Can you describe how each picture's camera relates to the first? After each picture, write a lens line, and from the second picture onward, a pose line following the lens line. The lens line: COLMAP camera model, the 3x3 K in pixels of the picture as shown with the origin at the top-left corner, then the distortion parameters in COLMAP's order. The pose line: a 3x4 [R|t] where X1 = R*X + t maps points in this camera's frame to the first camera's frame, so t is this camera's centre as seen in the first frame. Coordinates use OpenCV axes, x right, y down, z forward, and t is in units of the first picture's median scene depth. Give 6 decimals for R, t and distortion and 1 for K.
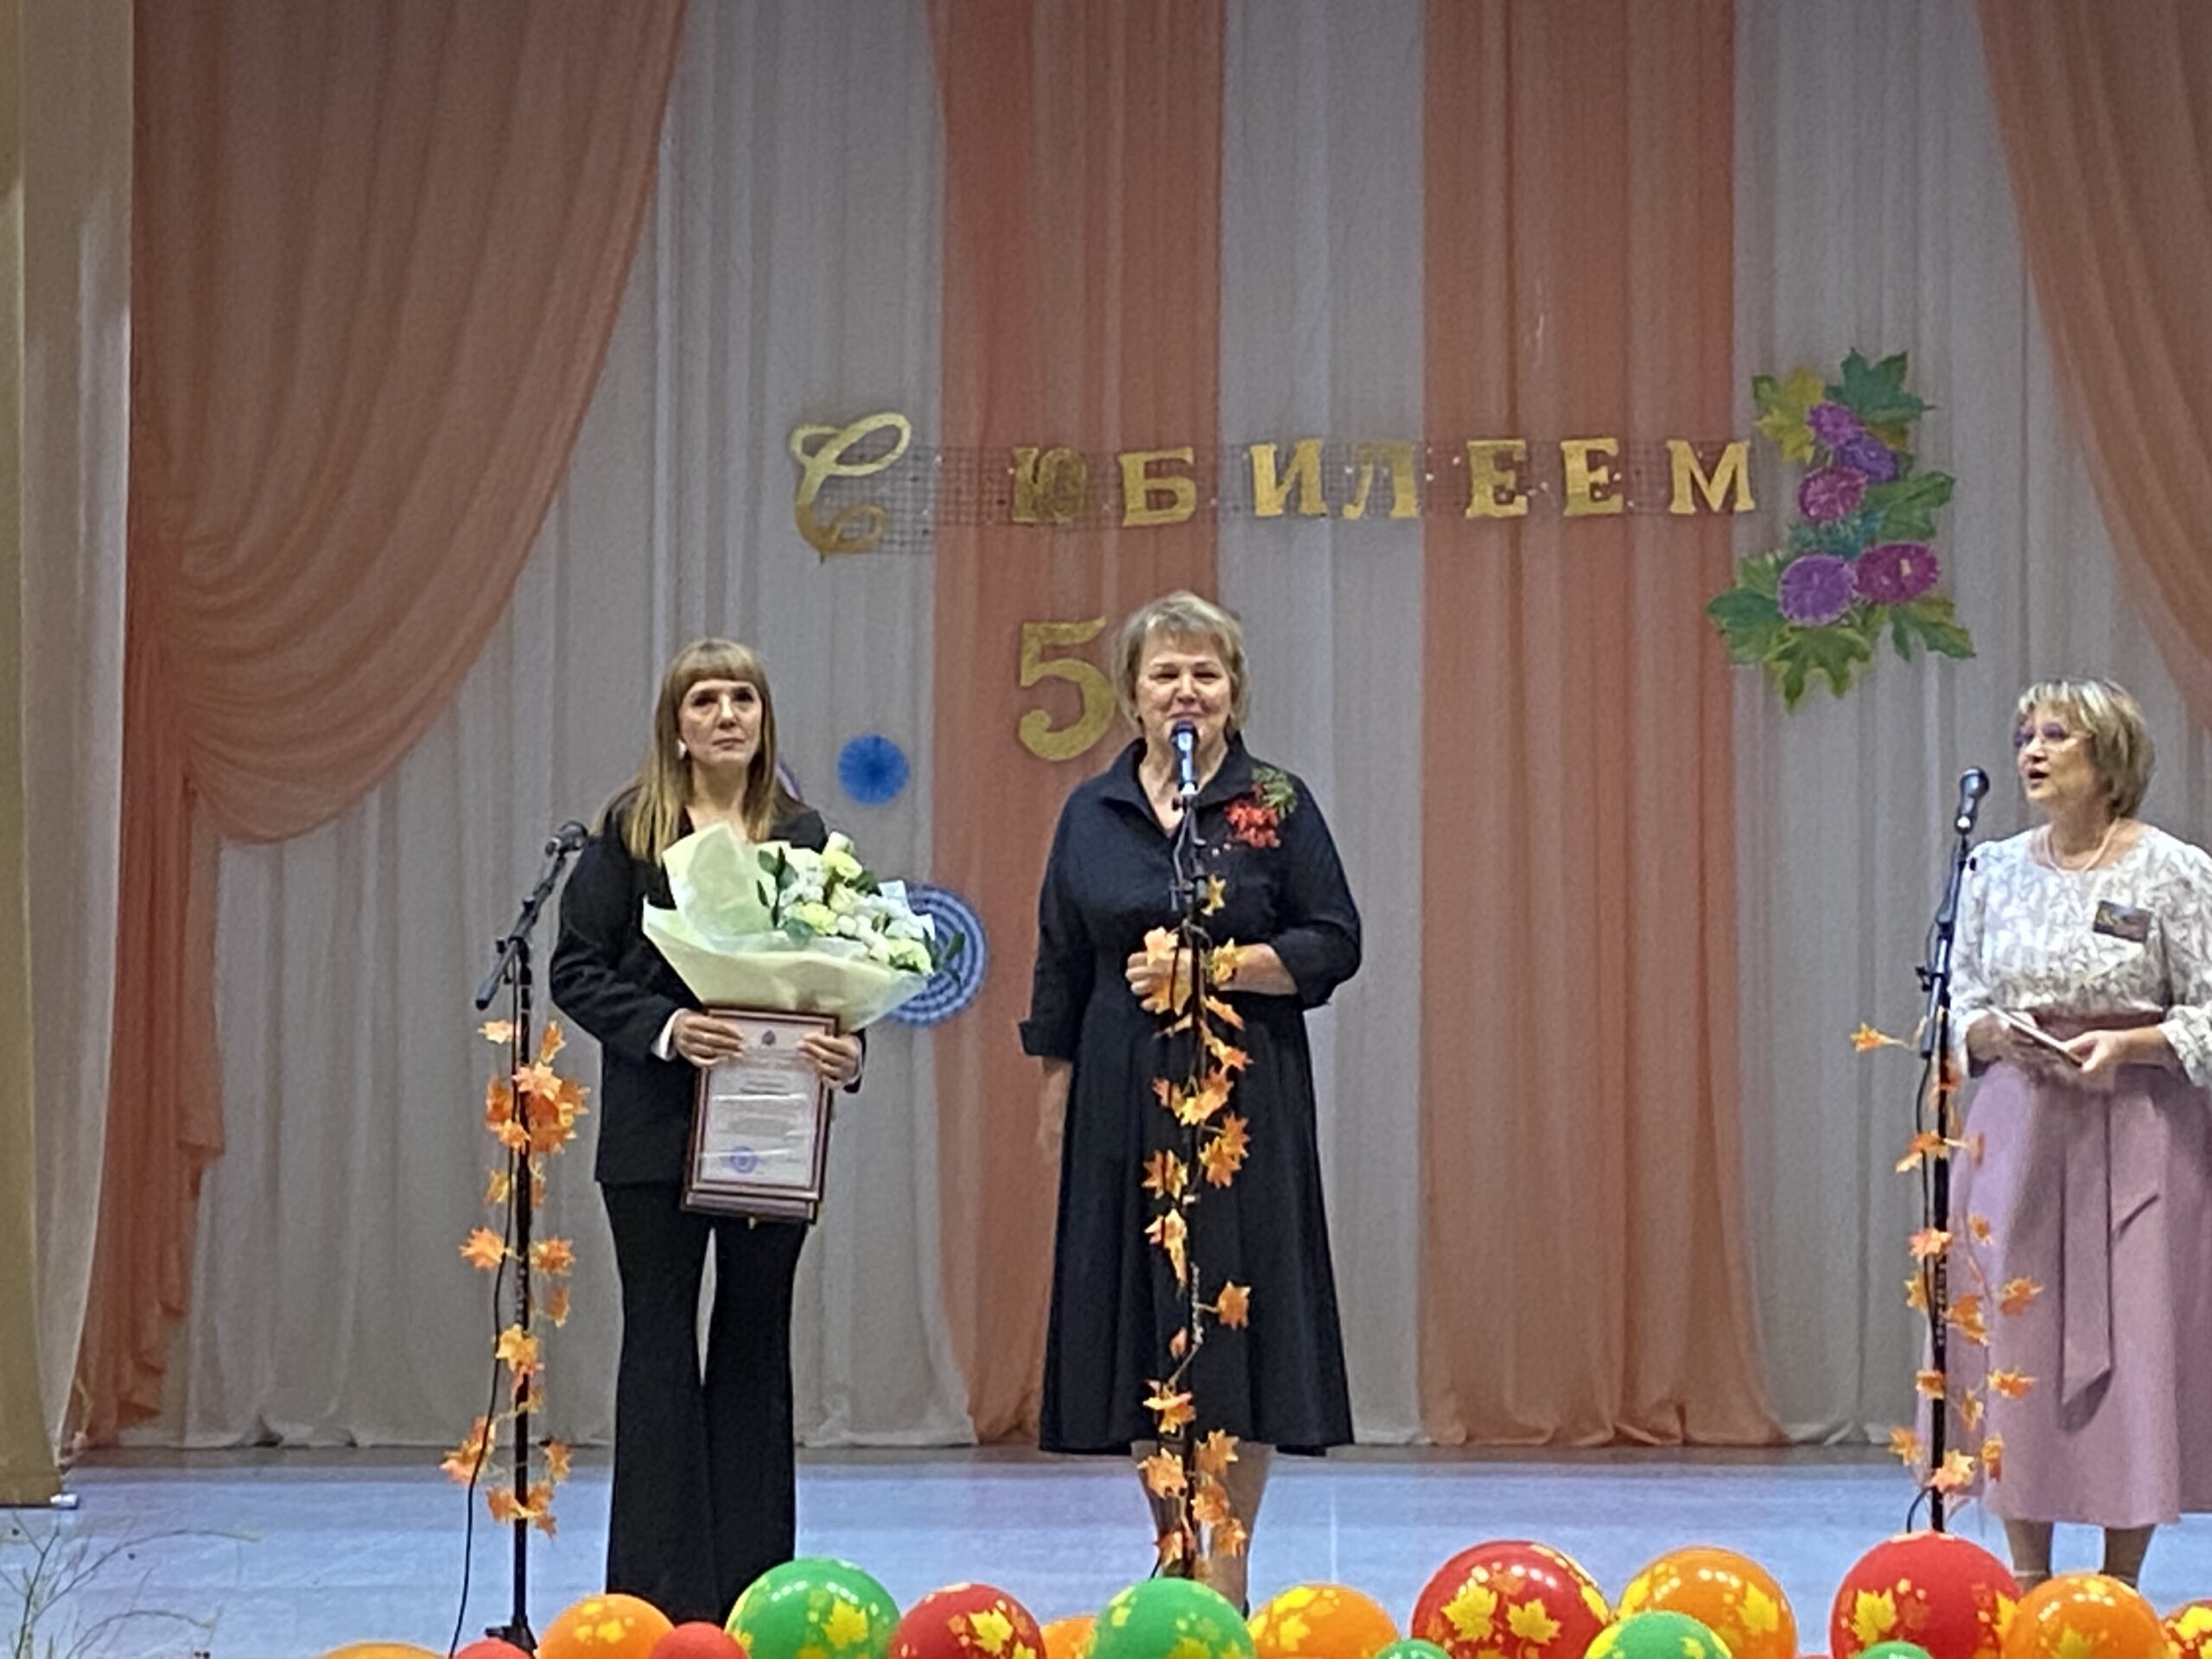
lens RADIAL K [[5986.5, 0, 1094.2], [0, 5986.5, 840.1], [0, 0, 1]] dist [0.234731, 0.000000]
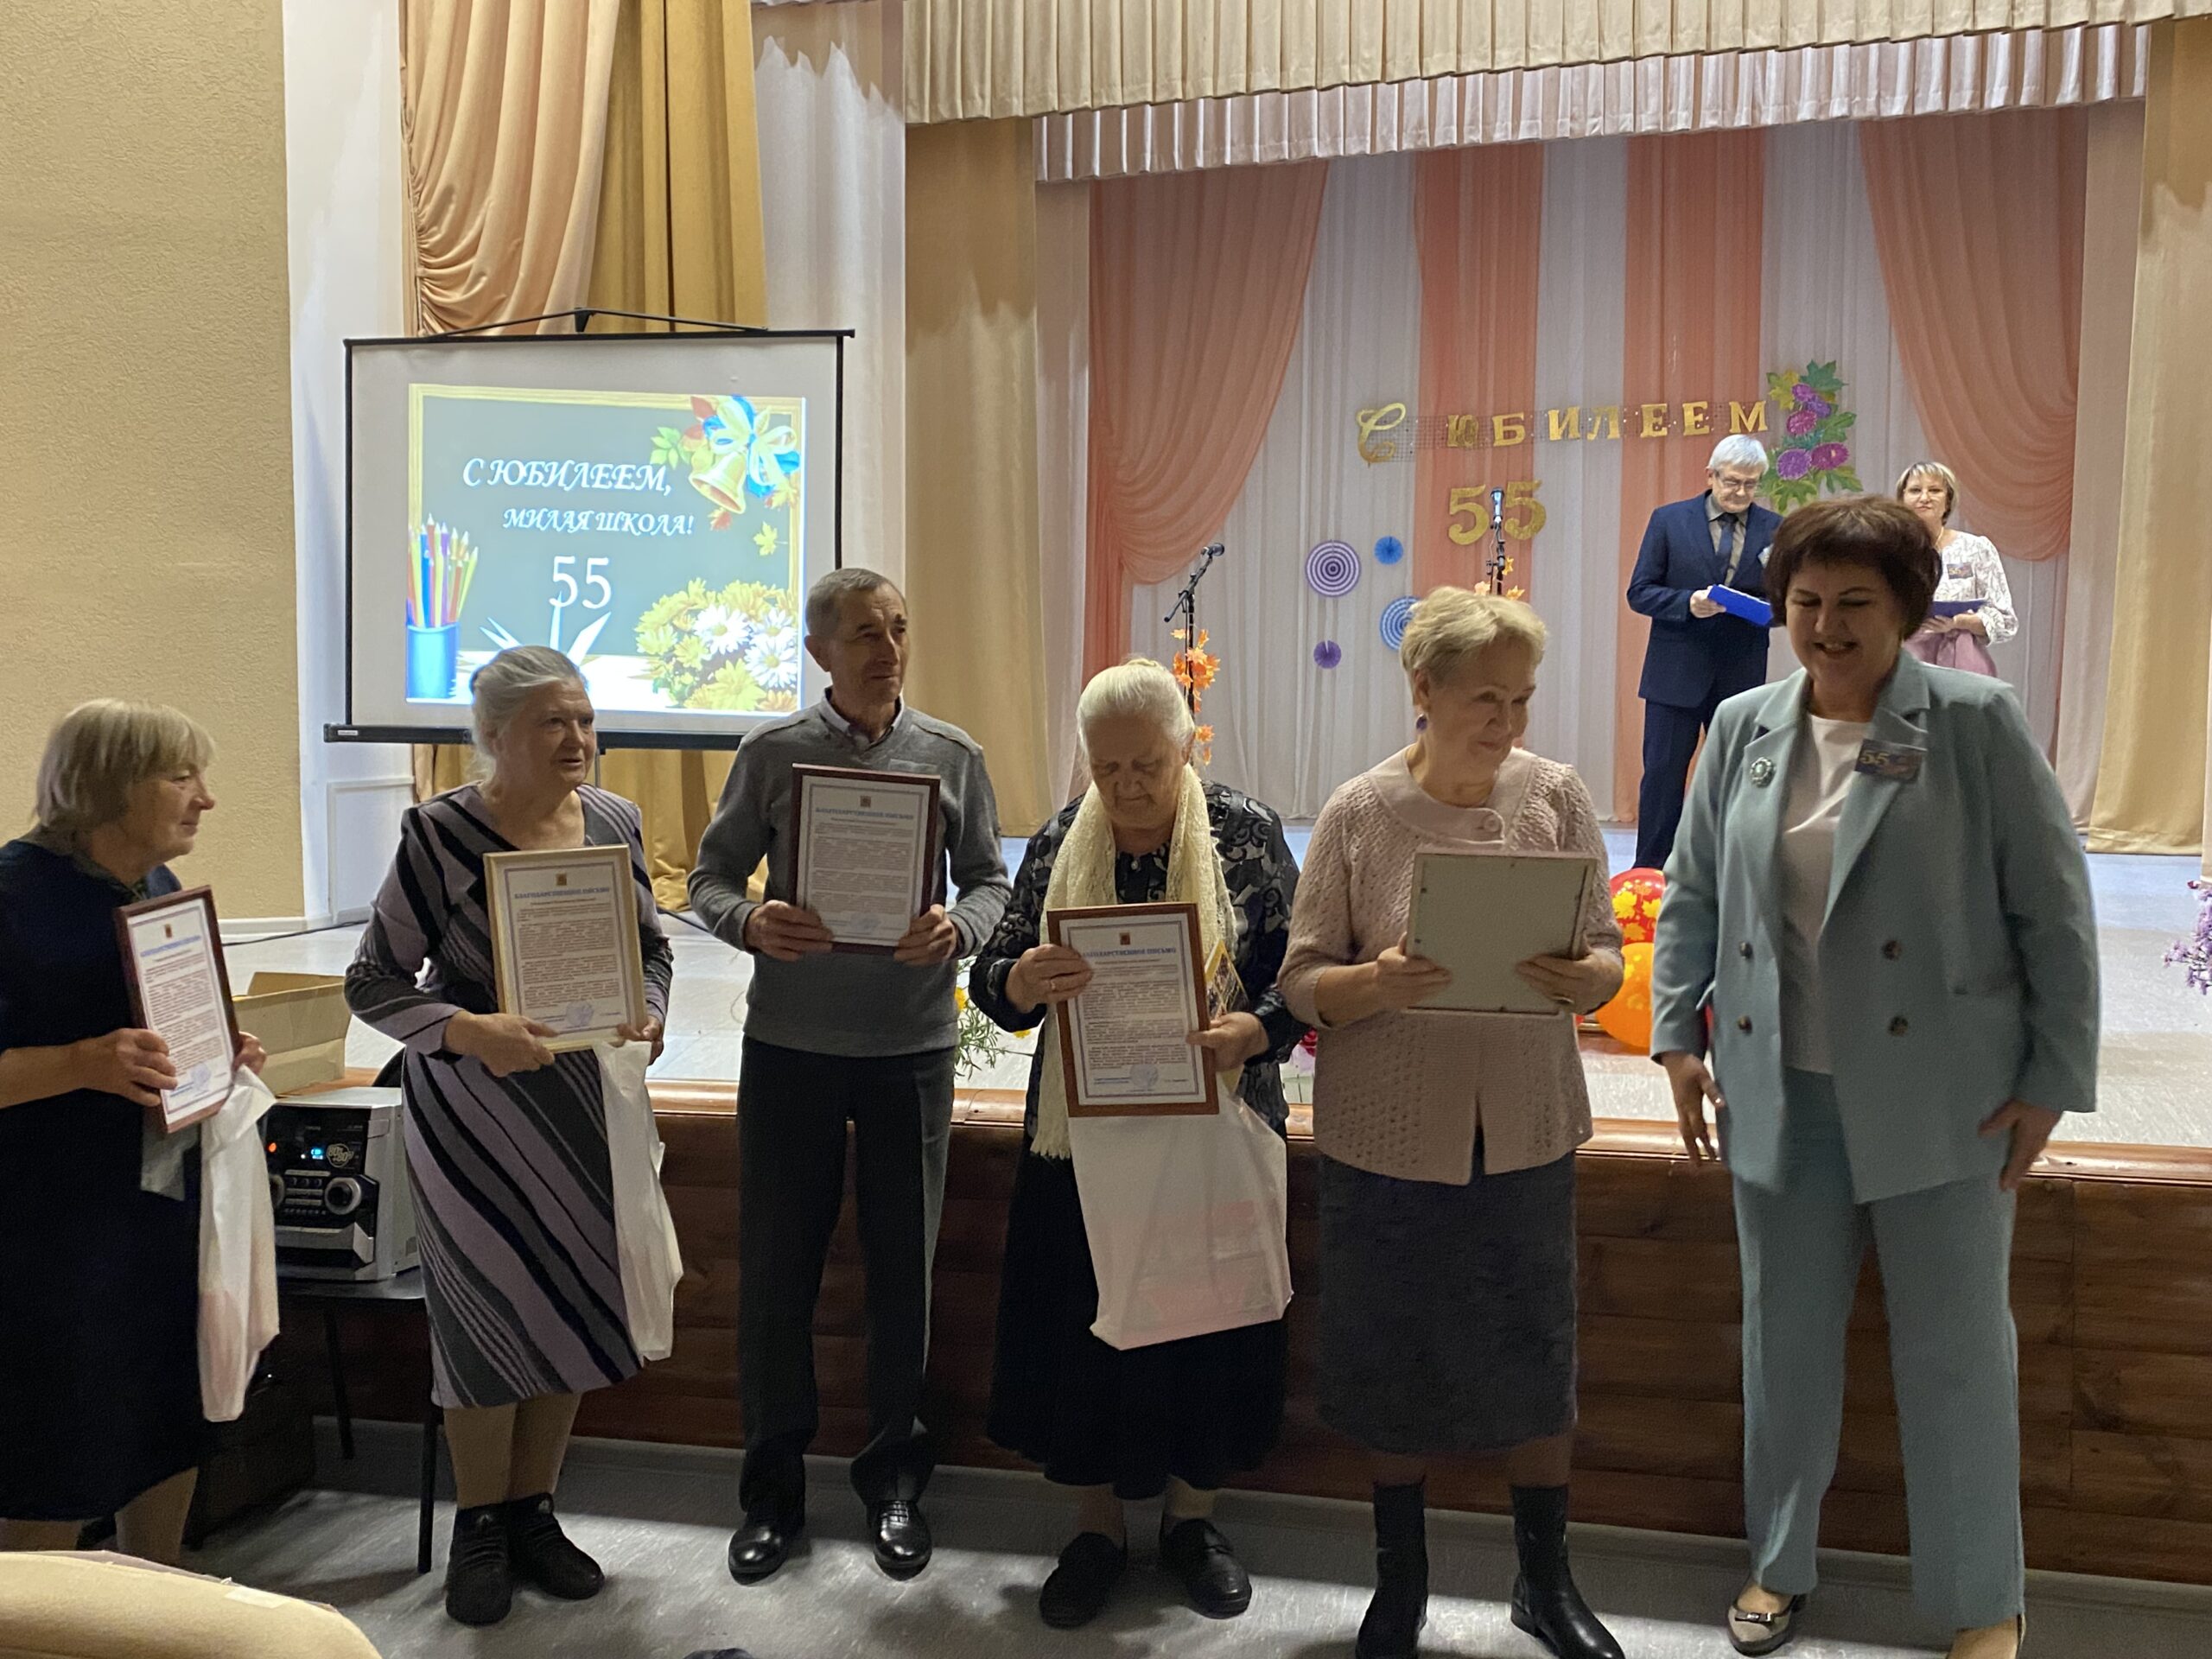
lens RADIAL K [[2064.5, 0, 1053.4], [0, 2064.5, 829.7], [0, 0, 1]] dist [0.000639, 0.000000]
pose [[0.976823, 0.008288, -0.213887, 0.010839], [0.013912, 0.994679, 0.102076, 0.014412], [0.213595, -0.102685, 0.971511, 0.135025]]
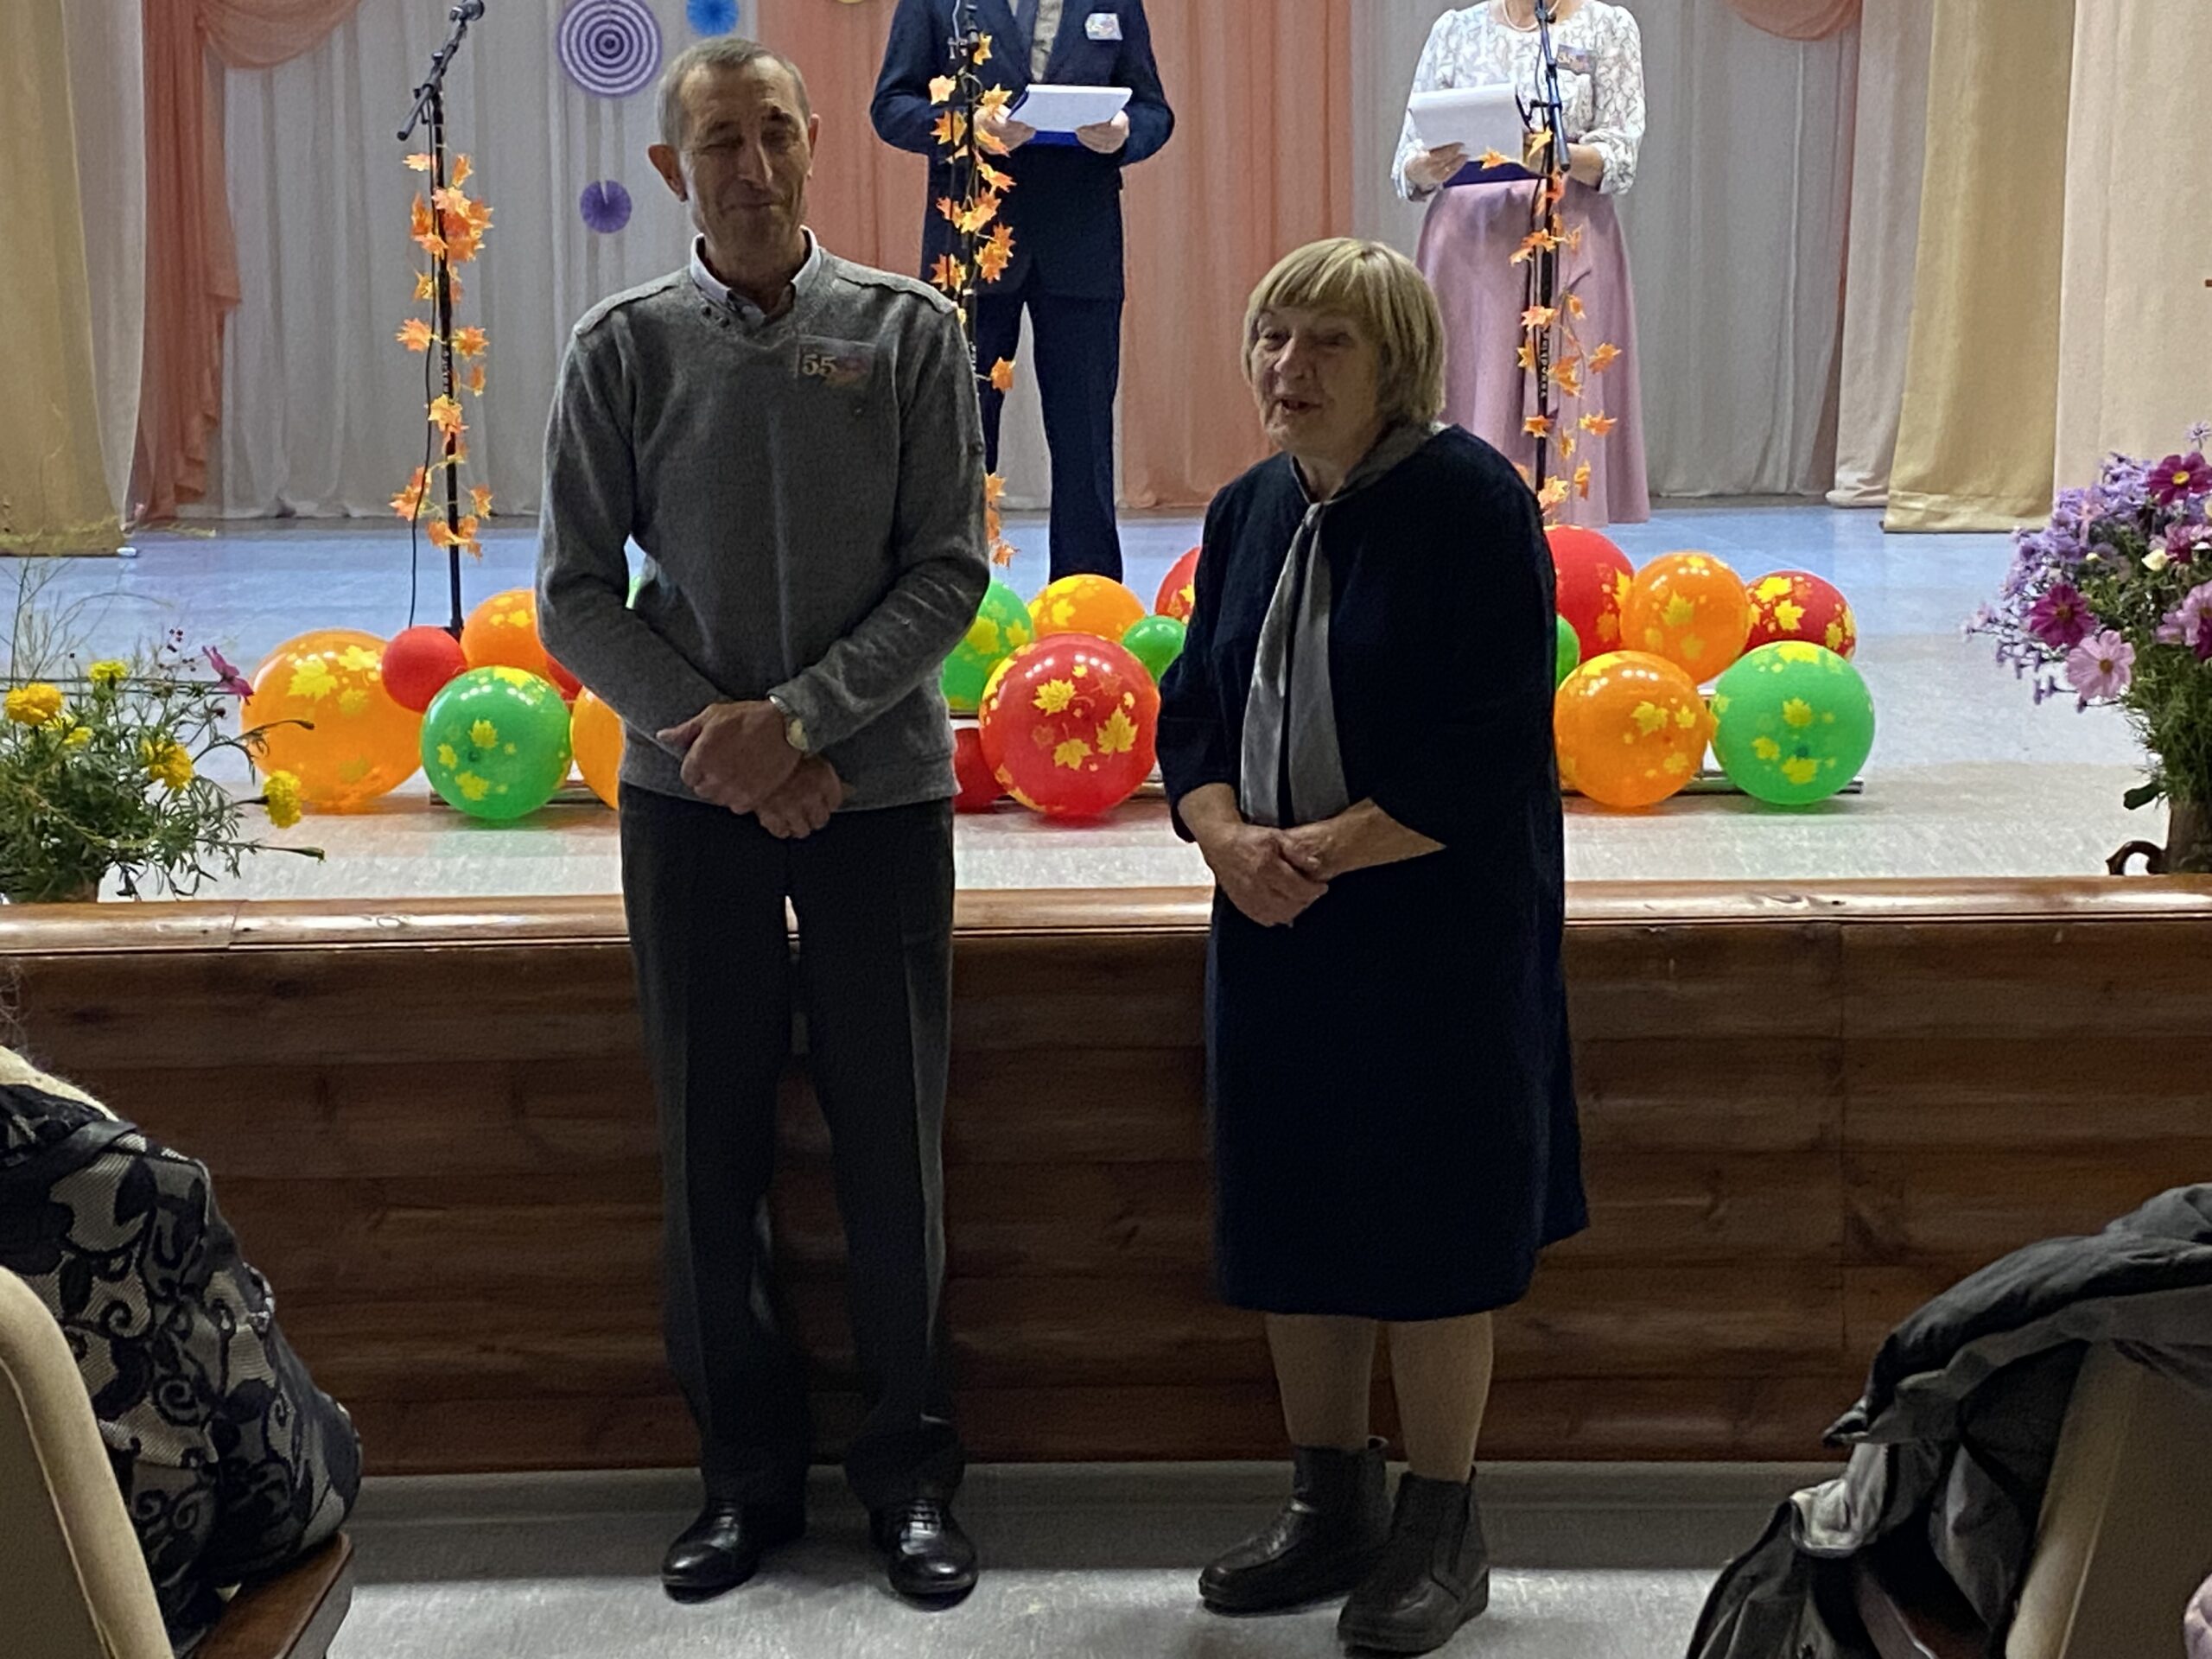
lens RADIAL K [[4012.3, 0, 1051.4], [0, 4012.3, 830.1], [0, 0, 1]] dist [0.243962, 0.000000]
pose [[0.998985, -0.017138, 0.041667, -0.002285], [0.009748, 0.985136, 0.171502, 0.014060], [-0.043987, -0.170922, 0.984302, 0.071096]]
